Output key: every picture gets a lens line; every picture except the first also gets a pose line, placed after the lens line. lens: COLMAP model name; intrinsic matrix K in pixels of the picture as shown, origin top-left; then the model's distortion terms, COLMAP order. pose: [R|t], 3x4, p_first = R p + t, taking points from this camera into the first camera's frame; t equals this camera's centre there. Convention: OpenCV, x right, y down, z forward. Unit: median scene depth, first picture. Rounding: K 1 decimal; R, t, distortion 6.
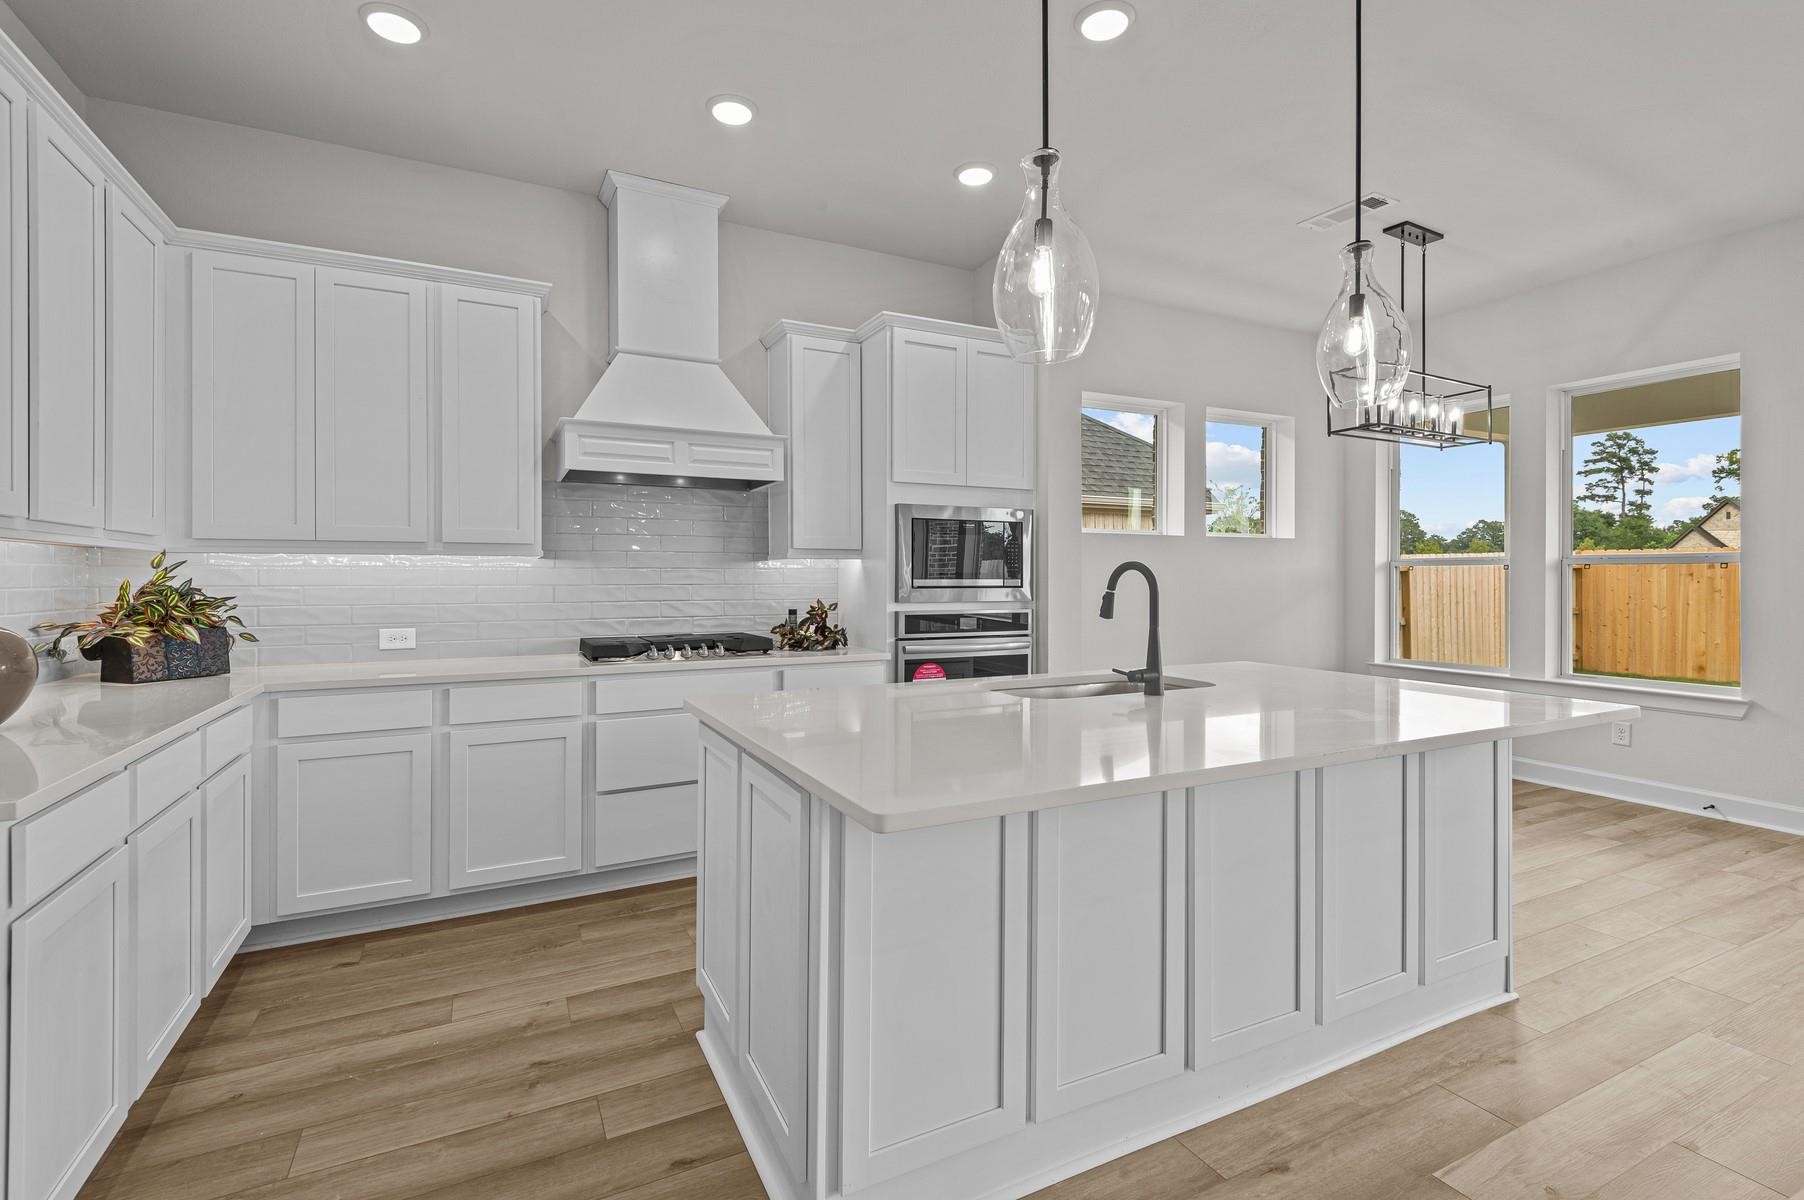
lens RADIAL K [[826.7, 0, 902.8], [0, 826.7, 592.4], [0, 0, 1]] dist [0.003245, 0.000141]
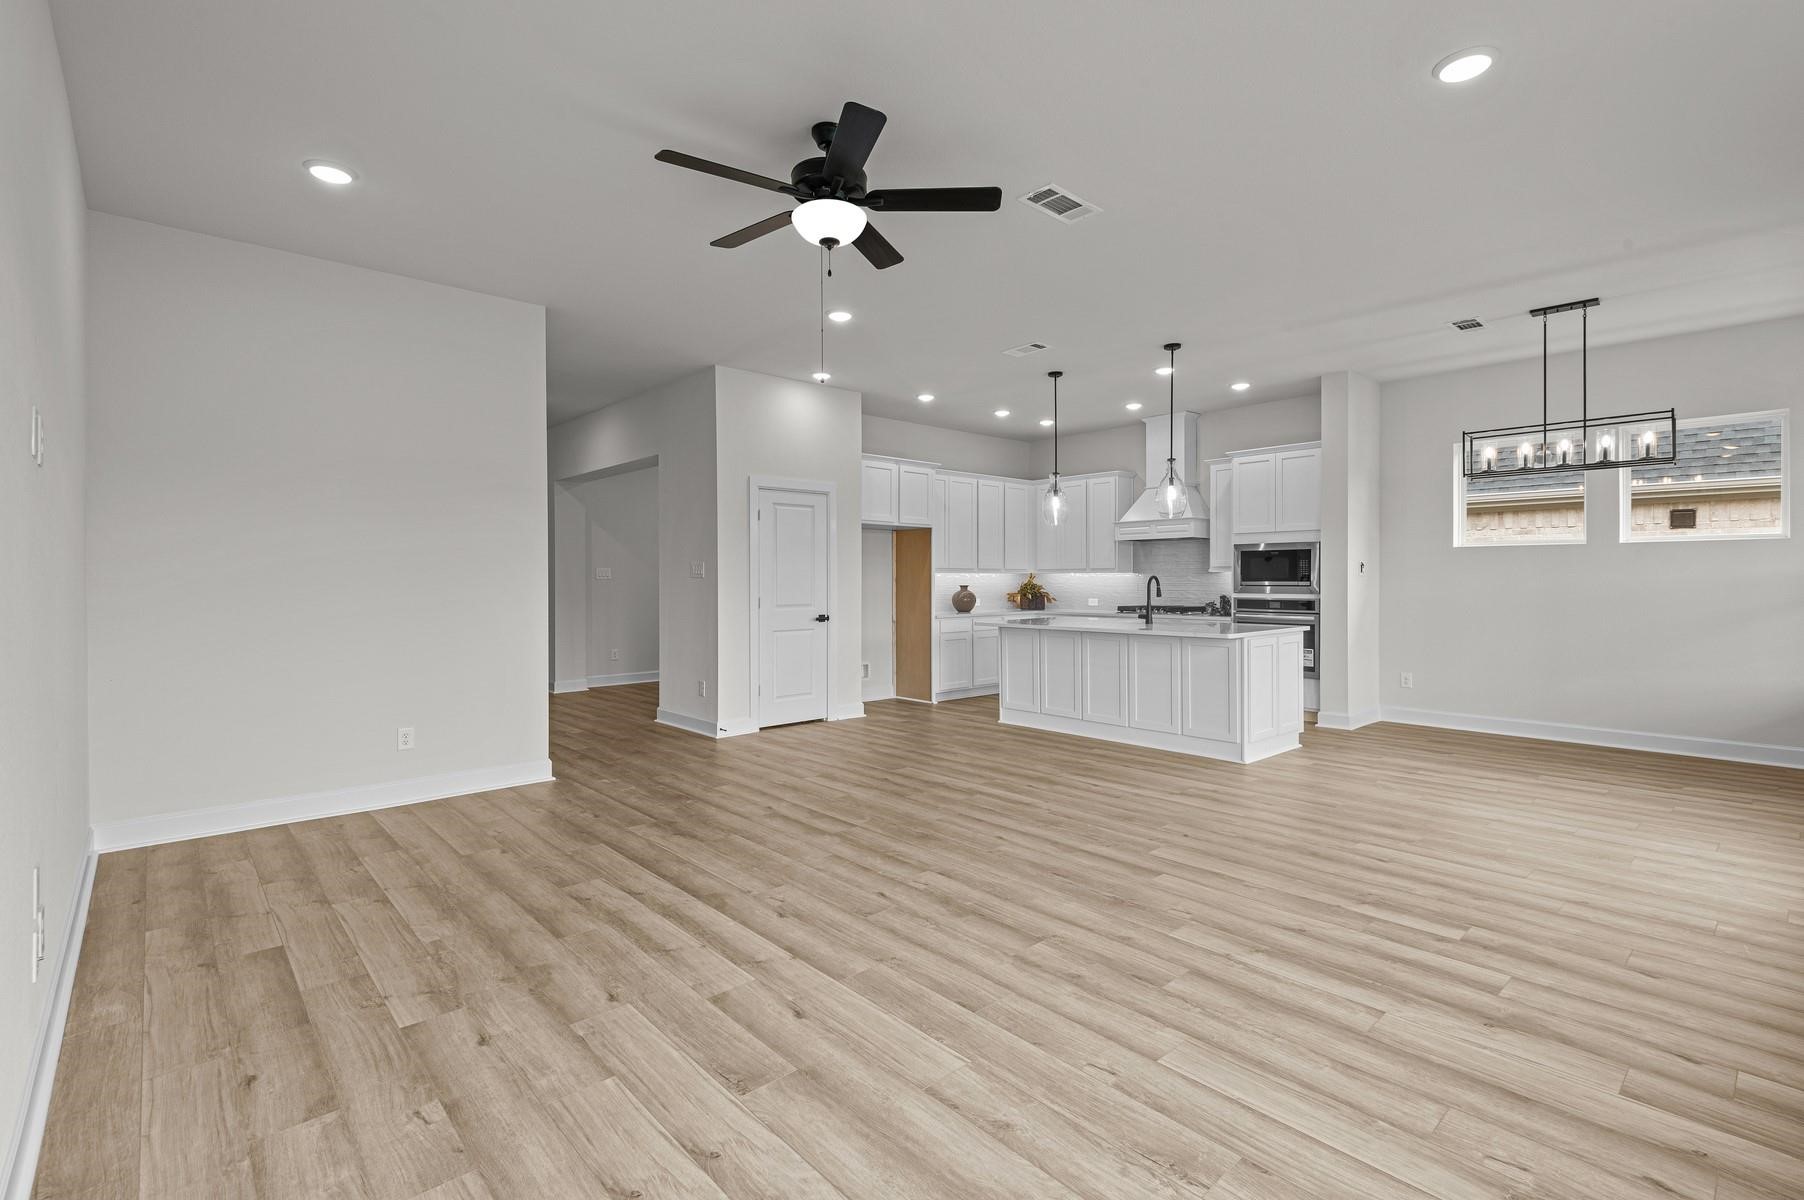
lens RADIAL K [[826.7, 0, 899.2], [0, 826.7, 591.9], [0, 0, 1]] dist [0.003245, 0.000141]
pose [[0.255260, 0.014618, -0.966762, 1.819993], [-0.010325, 0.999870, 0.012393, -0.006897], [0.966817, 0.006818, 0.255377, -0.346634]]
